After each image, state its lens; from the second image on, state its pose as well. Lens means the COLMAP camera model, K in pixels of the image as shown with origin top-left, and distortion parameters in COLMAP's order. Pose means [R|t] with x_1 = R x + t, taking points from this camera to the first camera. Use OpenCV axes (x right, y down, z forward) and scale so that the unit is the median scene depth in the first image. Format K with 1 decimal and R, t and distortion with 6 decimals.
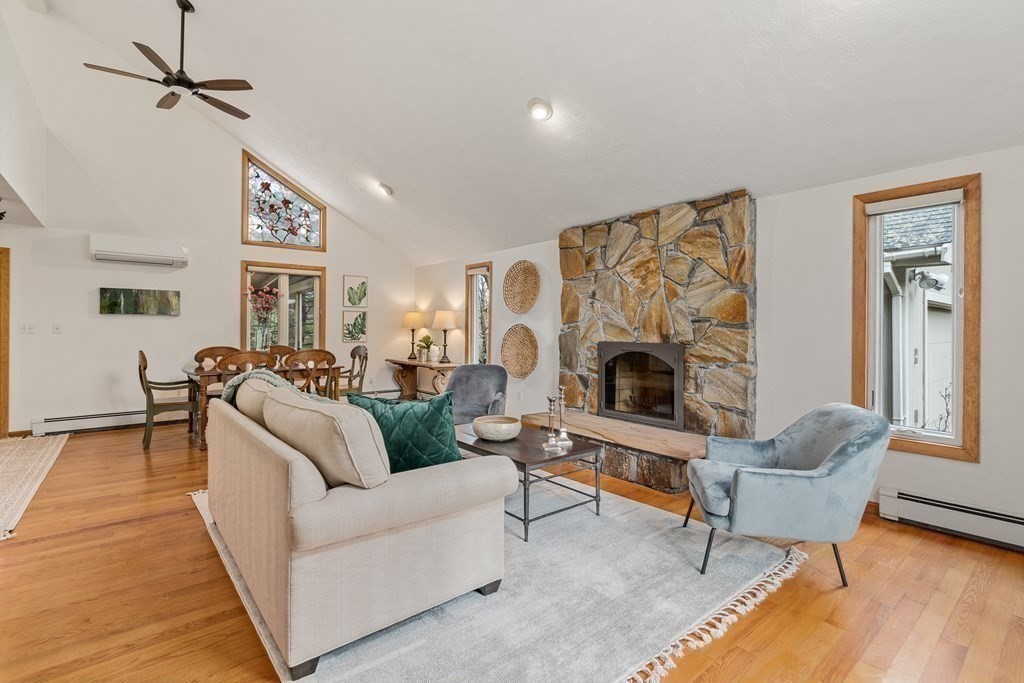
lens RADIAL K [[472.8, 0, 513.0], [0, 472.8, 326.7], [0, 0, 1]] dist [-0.011157, 0.004915]
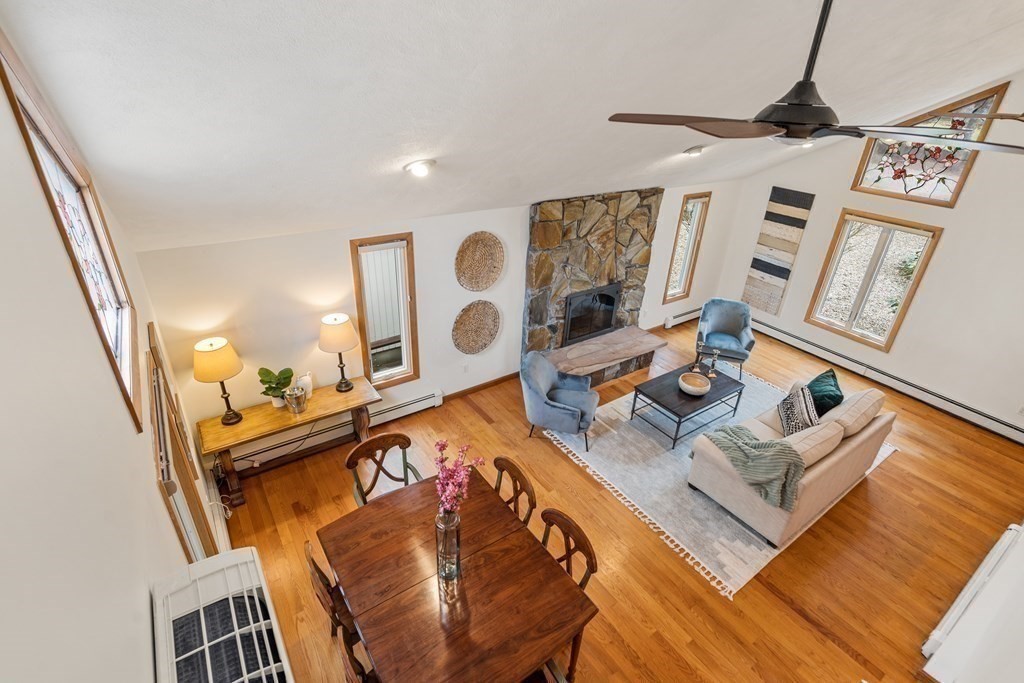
lens RADIAL K [[472.8, 0, 515.3], [0, 472.8, 344.5], [0, 0, 1]] dist [-0.011157, 0.004915]
pose [[0.094913, -0.474938, 0.874886, -0.999916], [-0.033879, 0.876804, 0.479654, -0.455374], [-0.994909, -0.075166, 0.067130, 1.050572]]
